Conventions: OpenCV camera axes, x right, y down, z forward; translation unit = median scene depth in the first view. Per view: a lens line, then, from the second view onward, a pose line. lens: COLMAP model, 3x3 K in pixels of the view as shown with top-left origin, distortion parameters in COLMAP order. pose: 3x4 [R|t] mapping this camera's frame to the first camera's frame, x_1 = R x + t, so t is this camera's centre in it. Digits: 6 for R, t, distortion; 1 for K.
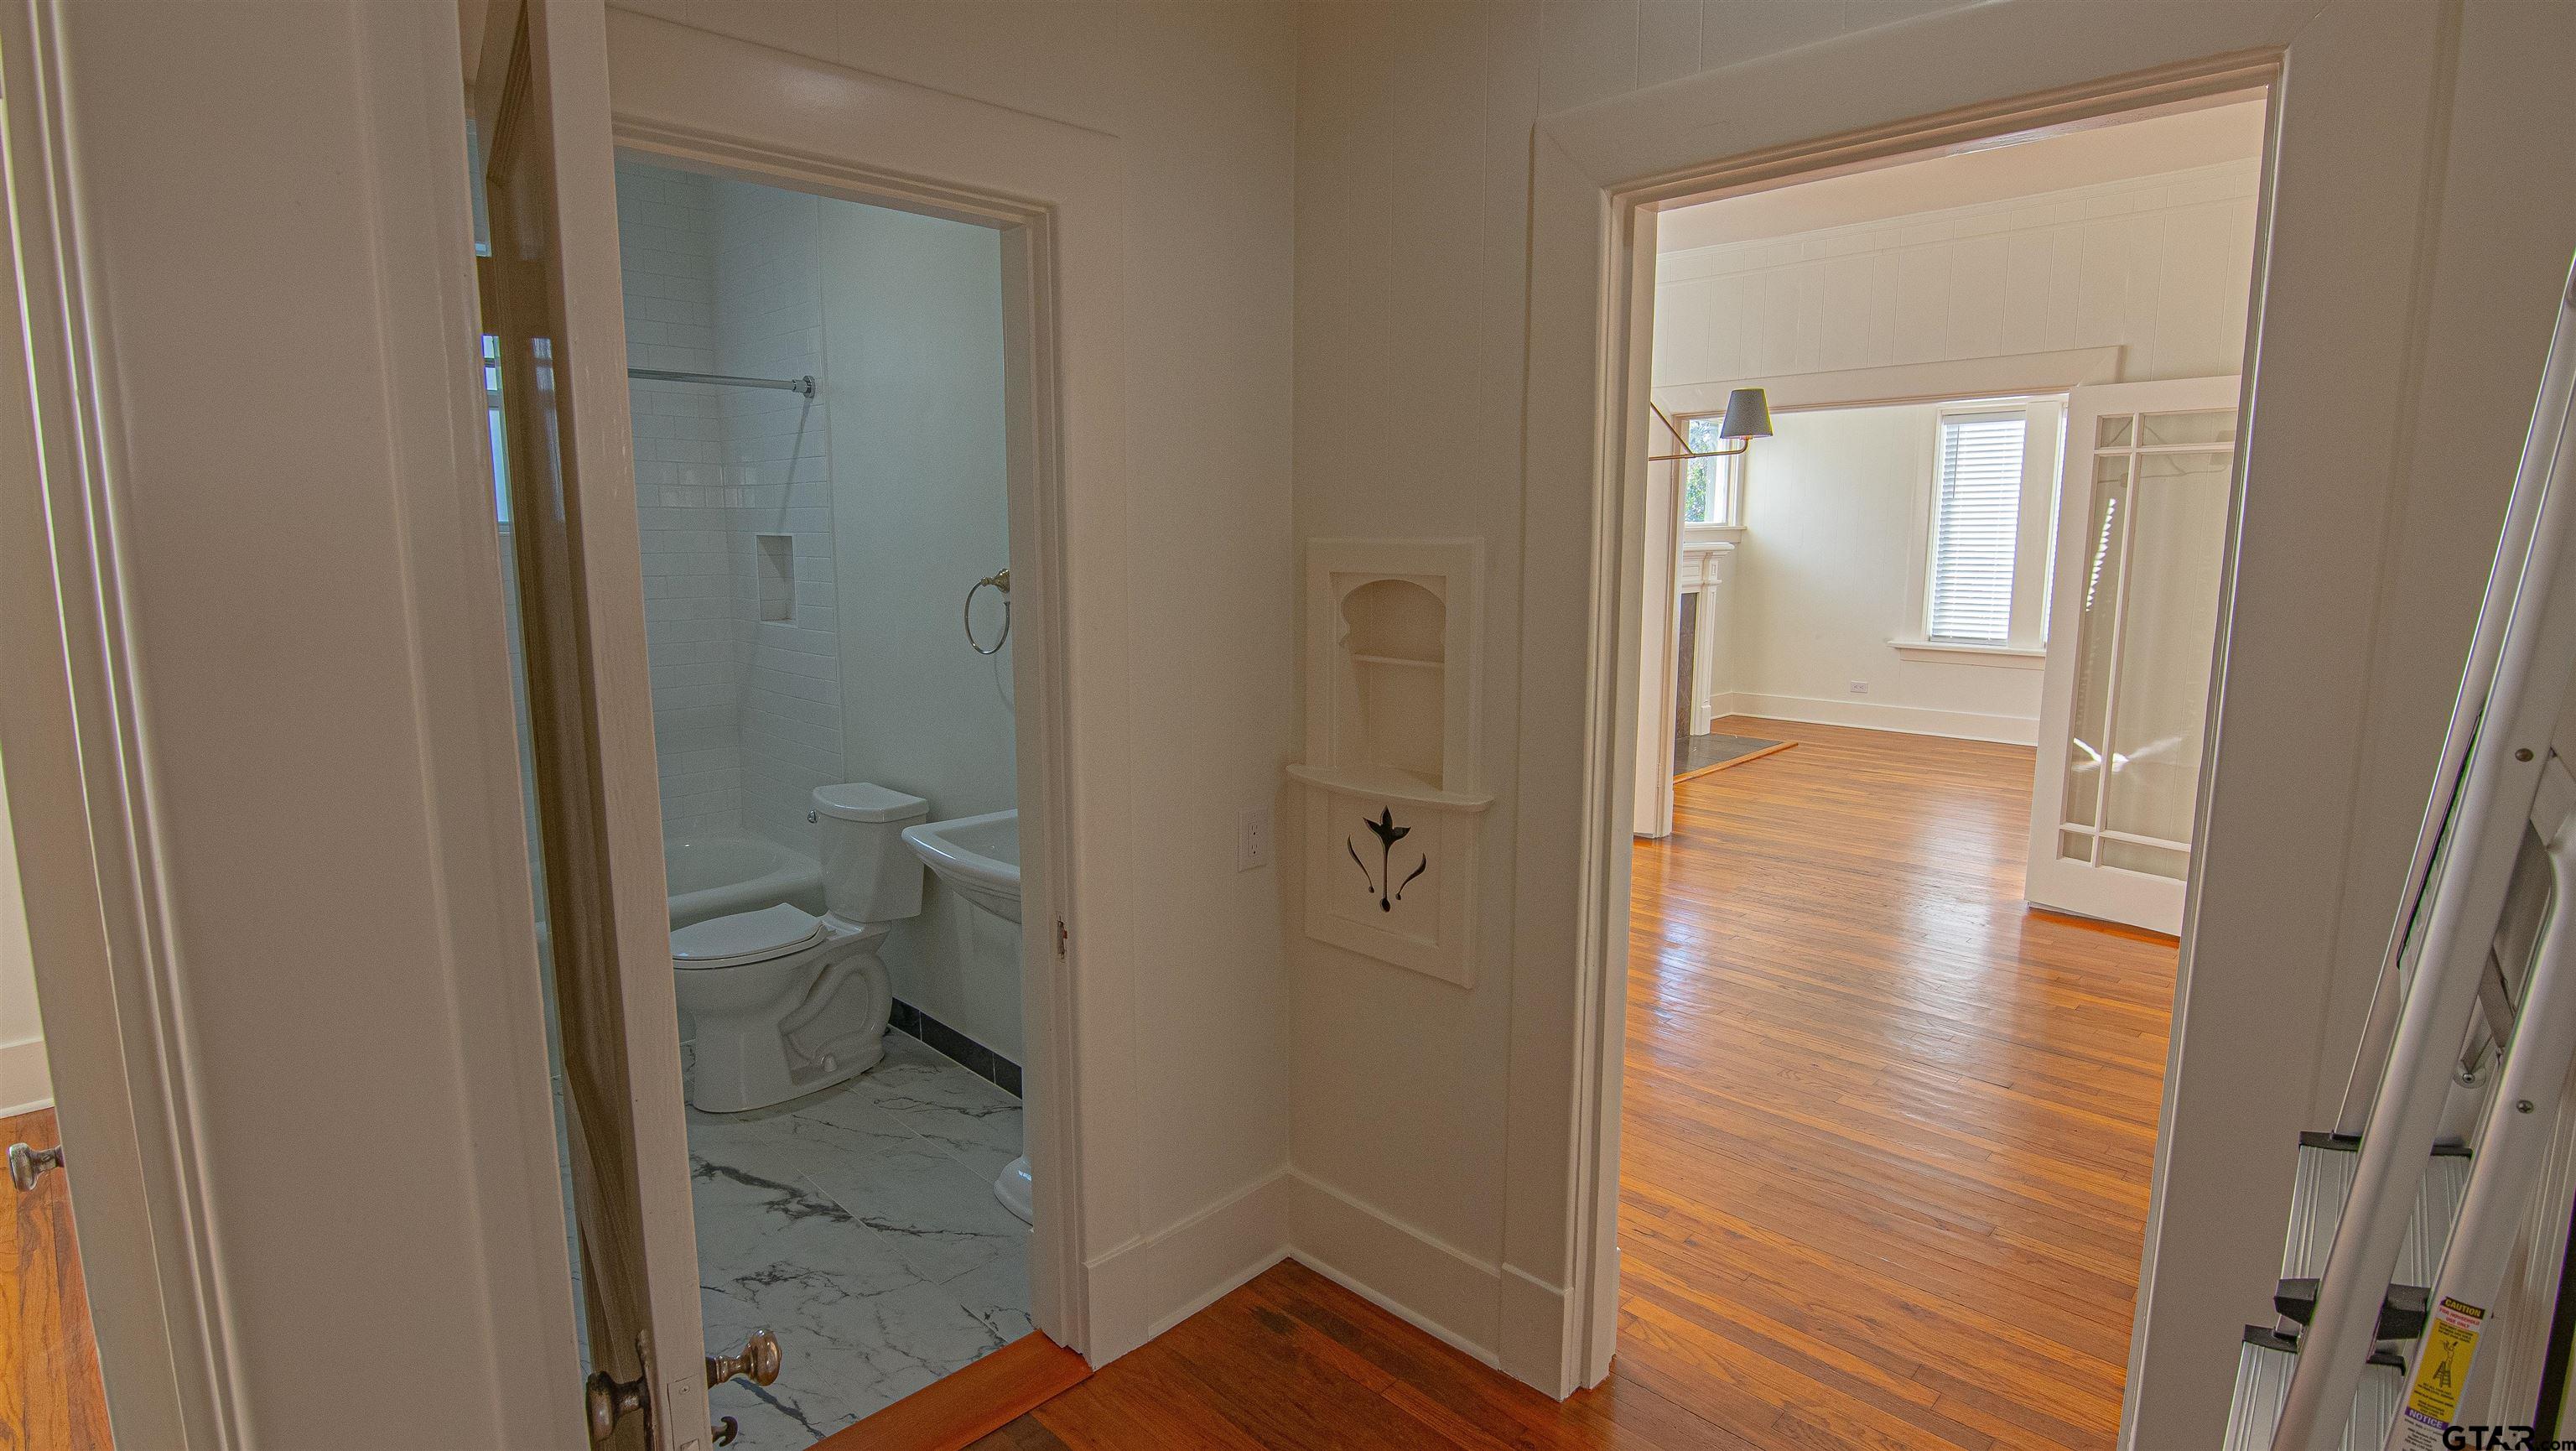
lens RADIAL K [[1252.6, 0, 1288.0], [0, 1252.6, 725.5], [0, 0, 1]] dist [-0.005425, -0.001465]
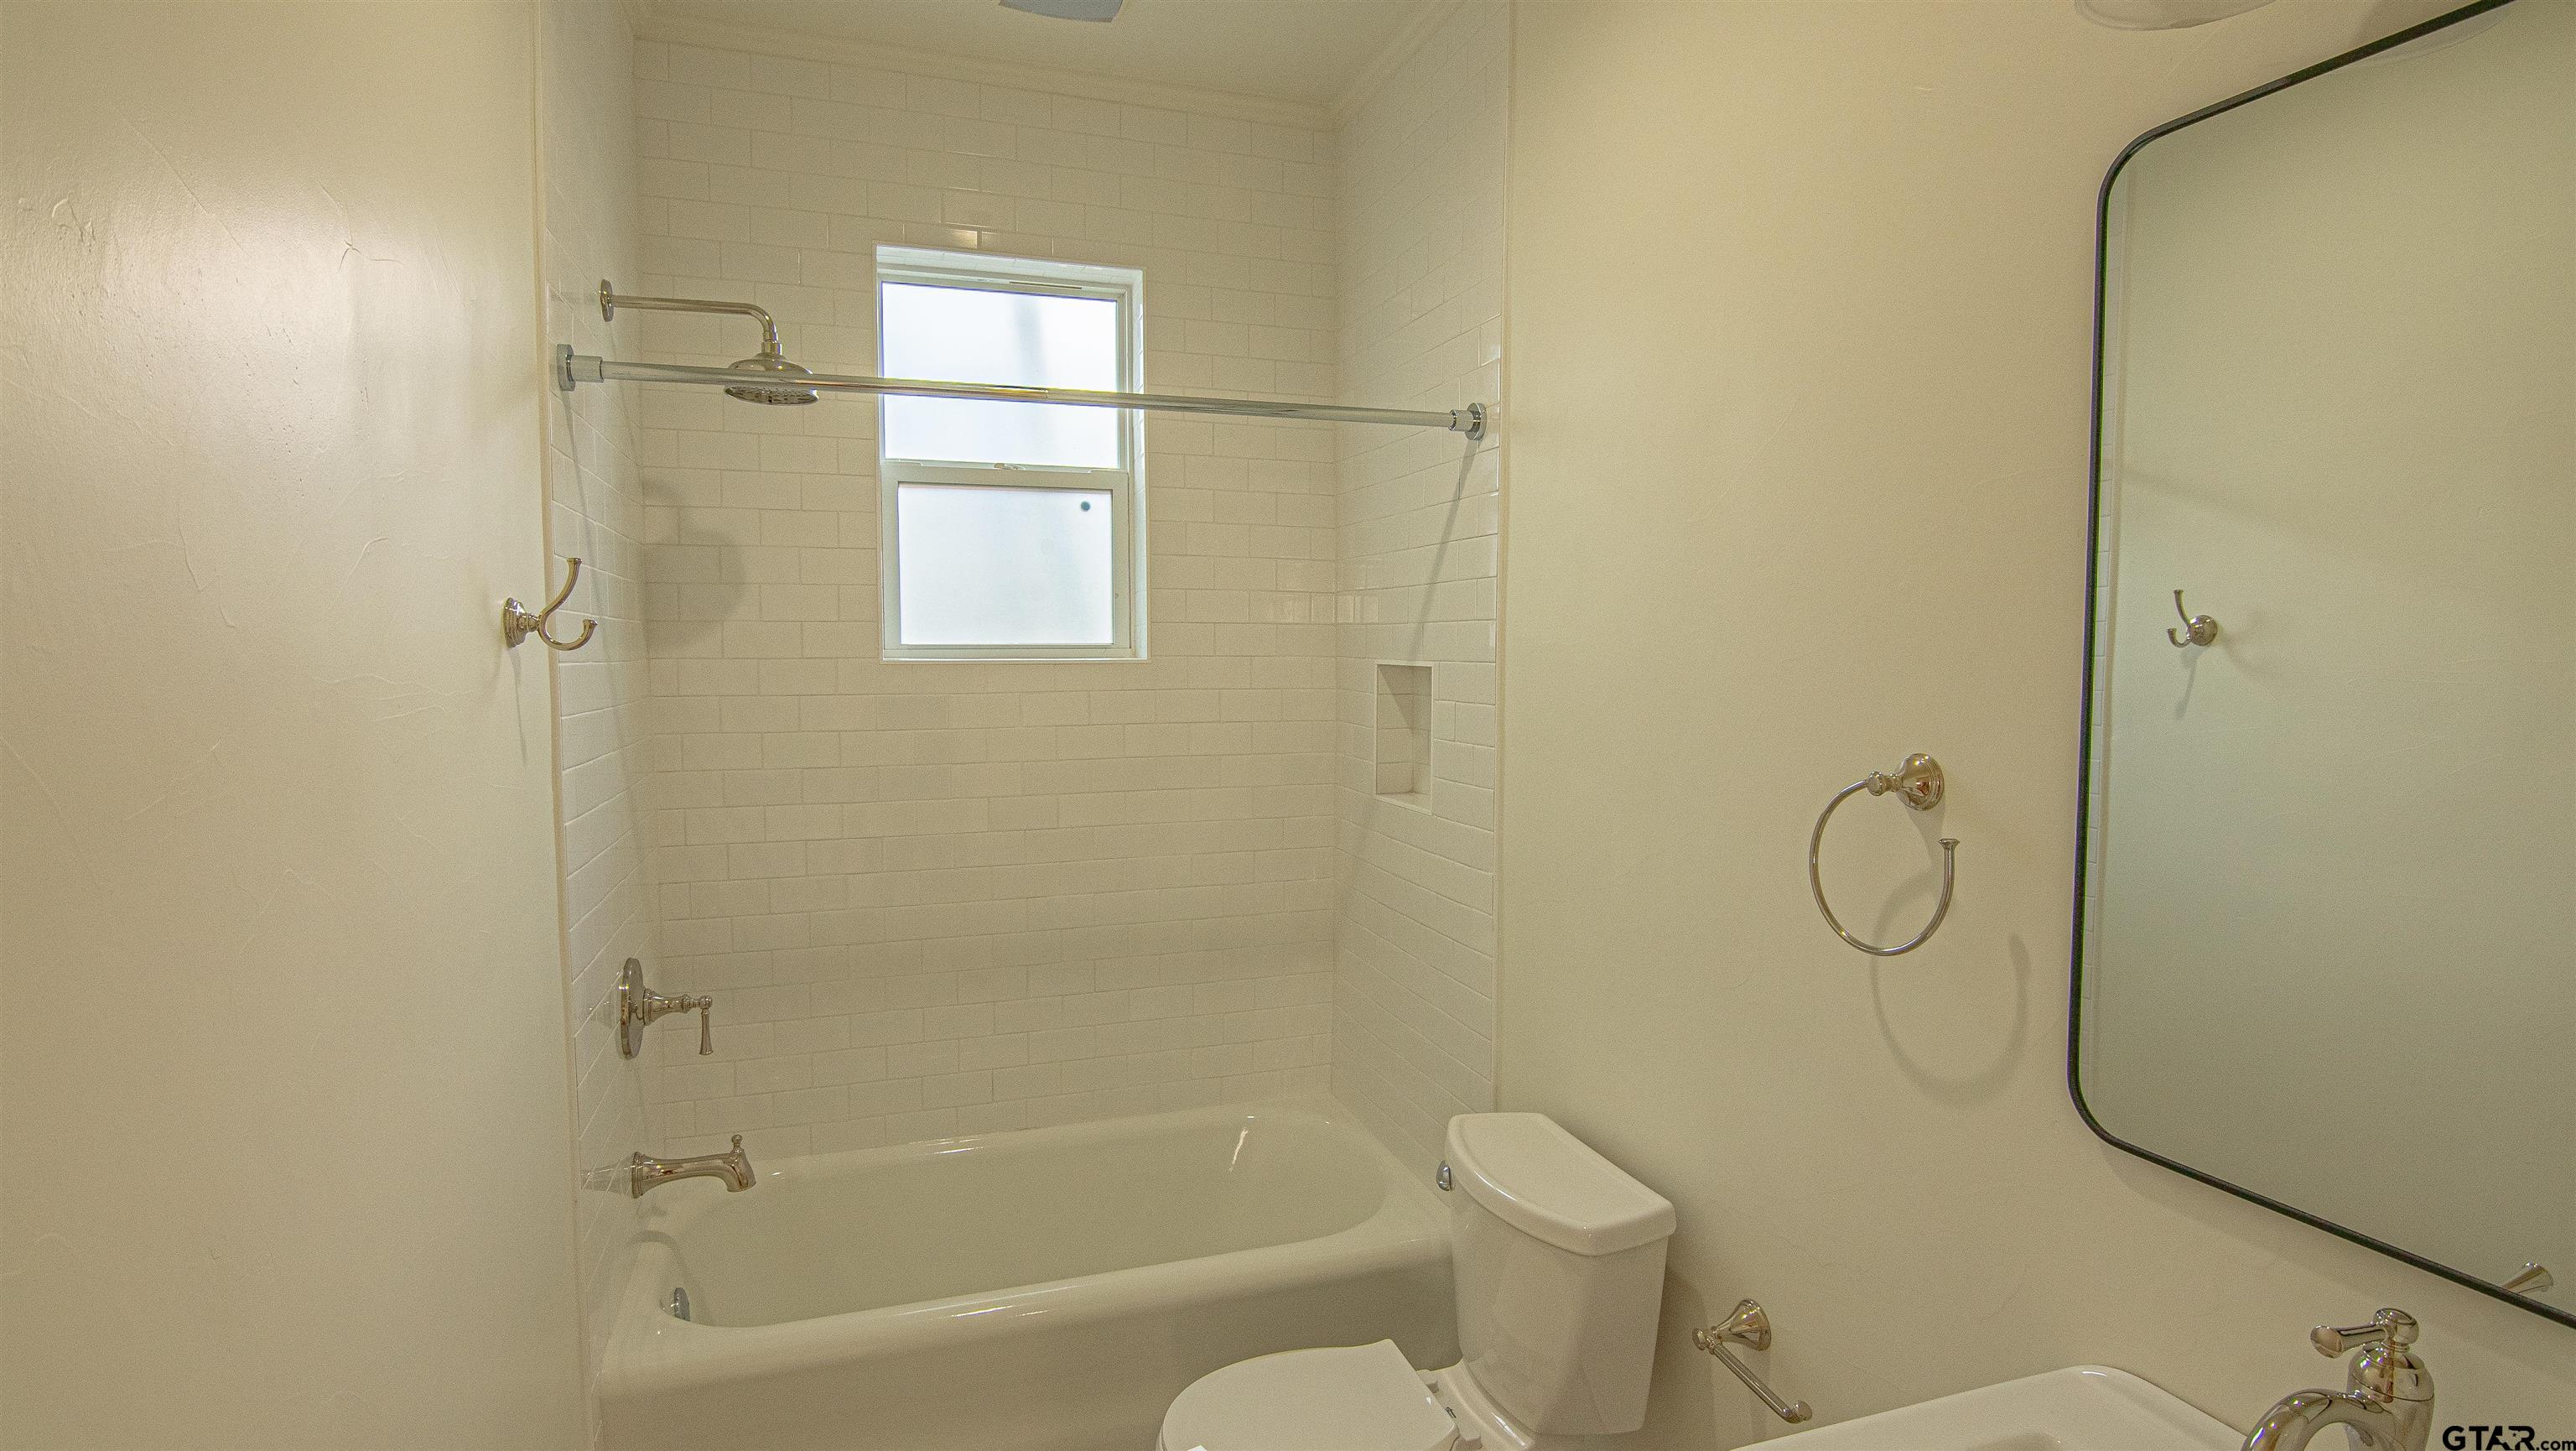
lens RADIAL K [[1252.6, 0, 1288.0], [0, 1252.6, 725.5], [0, 0, 1]] dist [-0.005425, -0.001465]
pose [[0.896074, 0.028139, -0.443012, -0.209096], [-0.069113, 0.994662, -0.076617, -0.079576], [0.438491, 0.099272, 0.893236, 0.473683]]
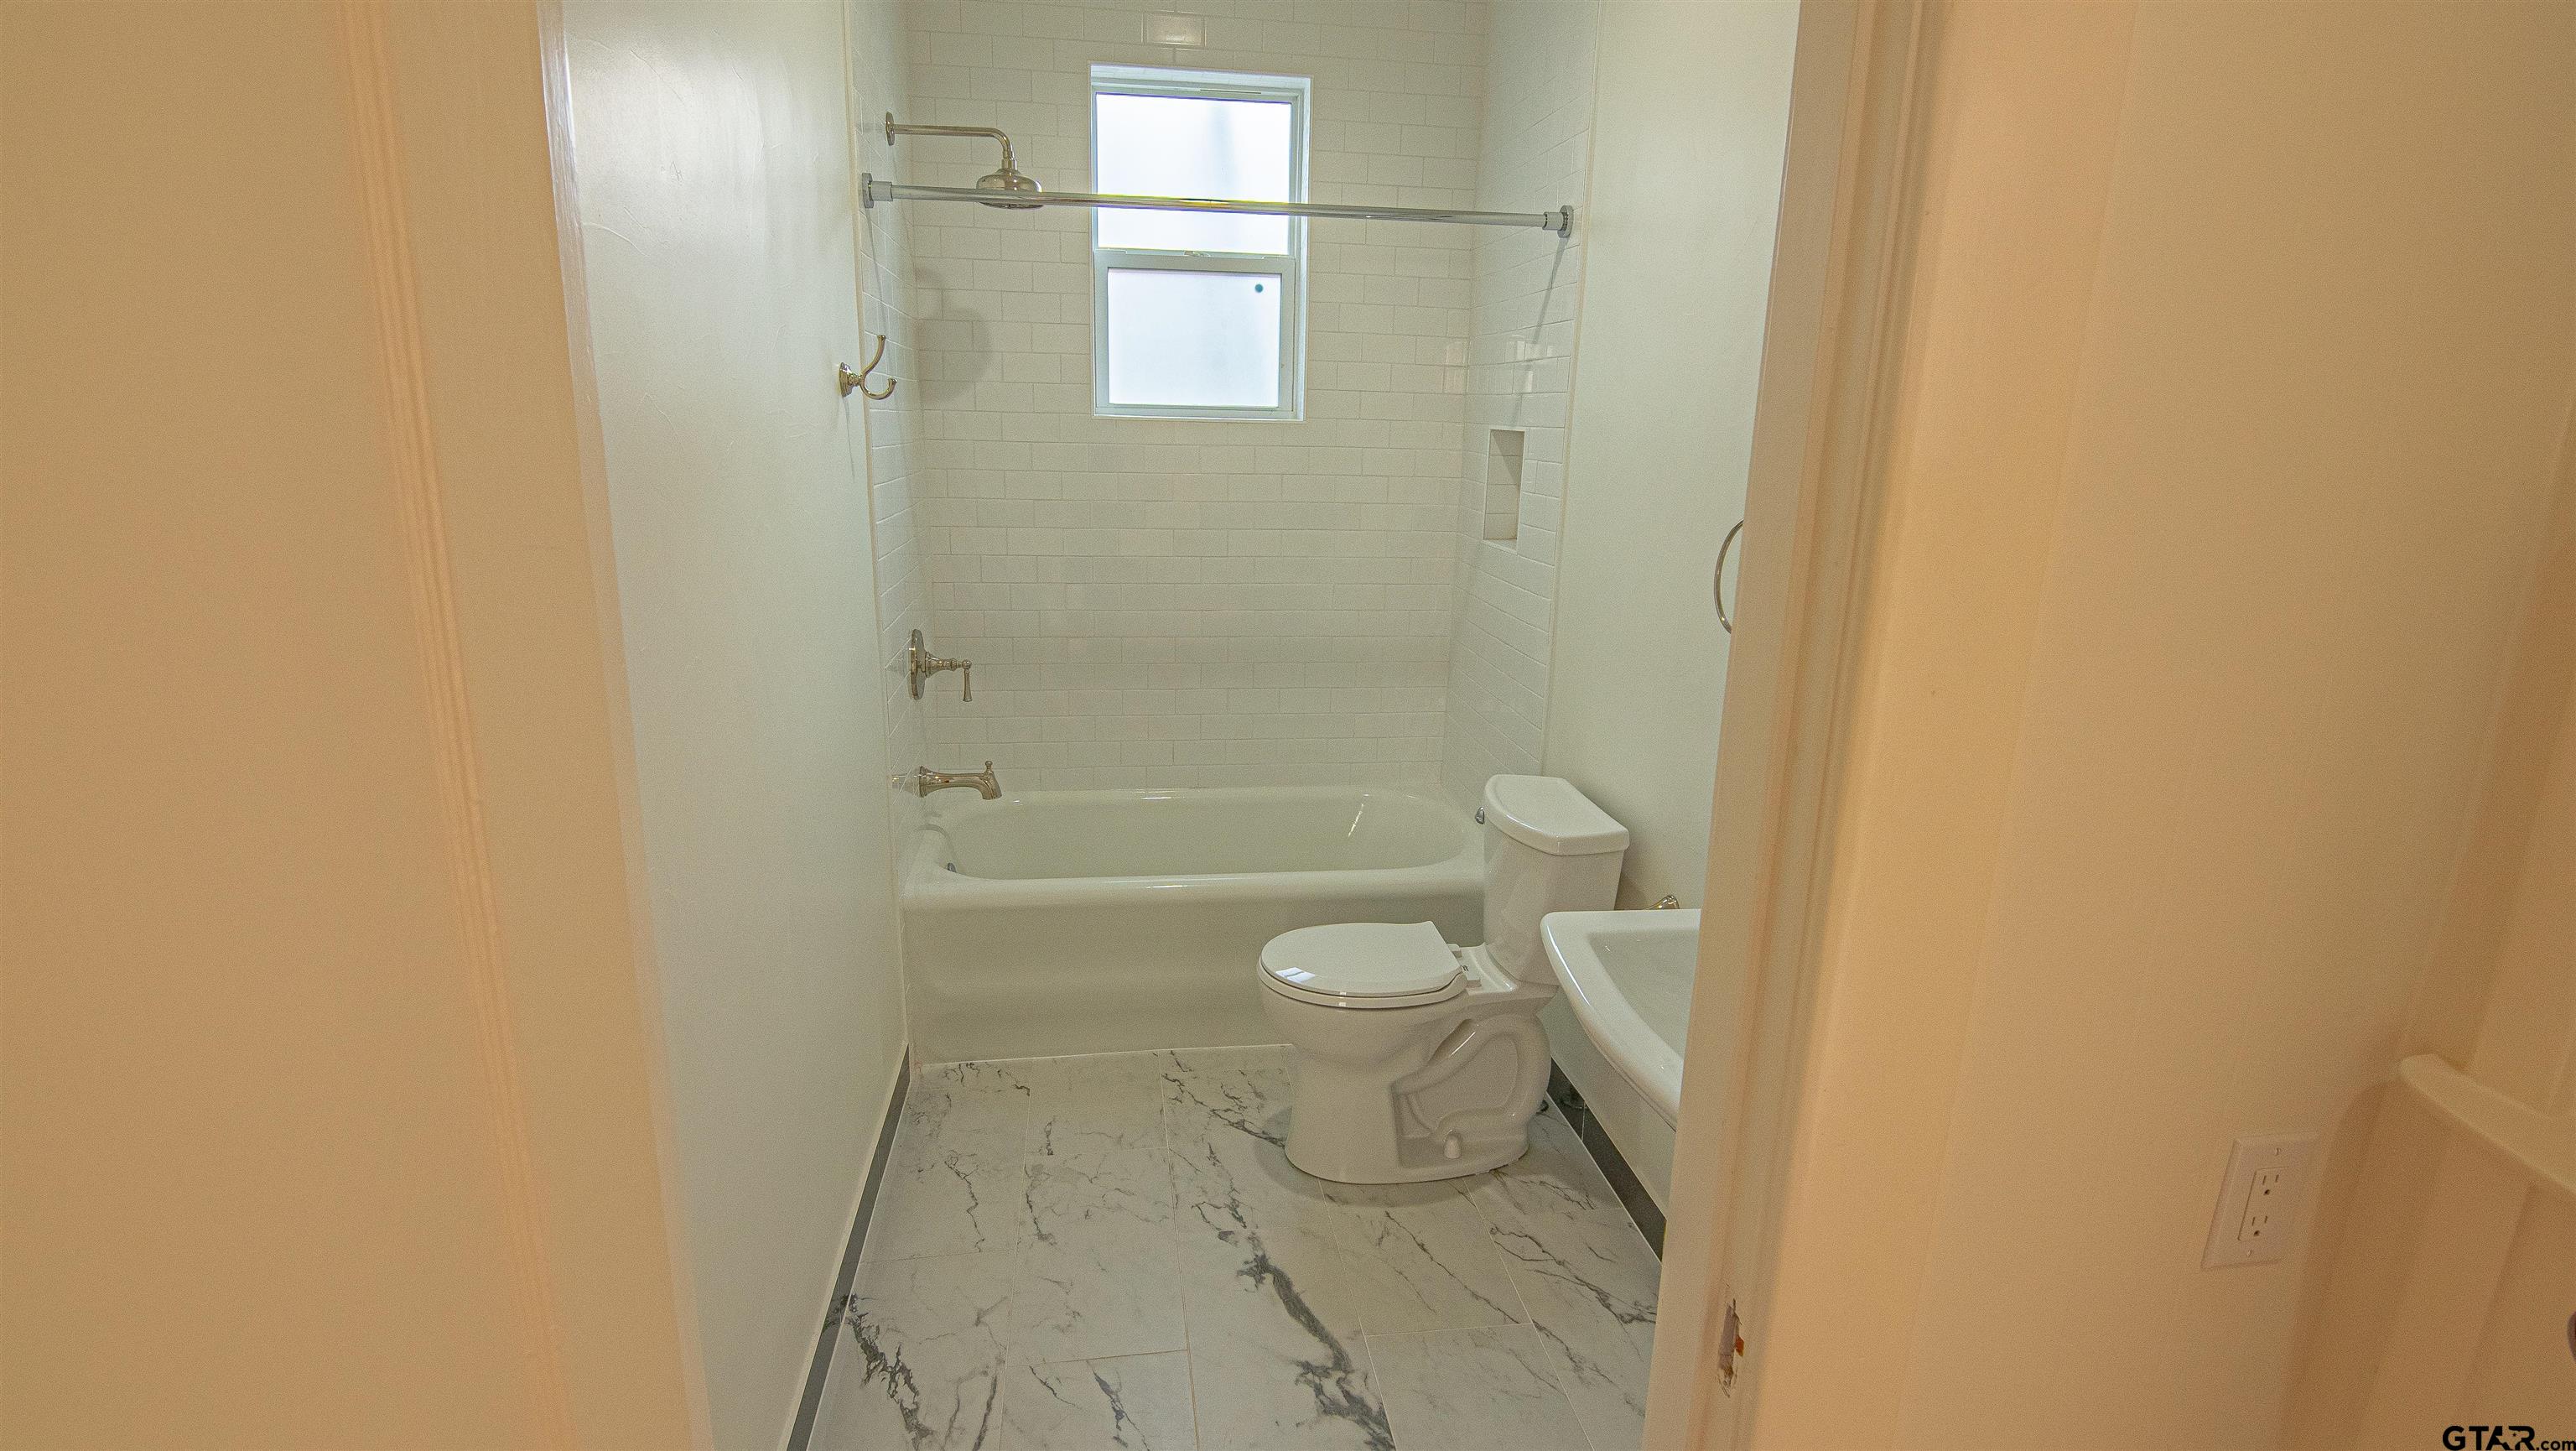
lens RADIAL K [[1252.6, 0, 1288.0], [0, 1252.6, 725.5], [0, 0, 1]] dist [-0.005425, -0.001465]
pose [[0.799837, 0.162592, -0.577775, -0.052821], [-0.115986, 0.986336, 0.117002, -0.055093], [0.588904, -0.026569, 0.807766, 0.344113]]
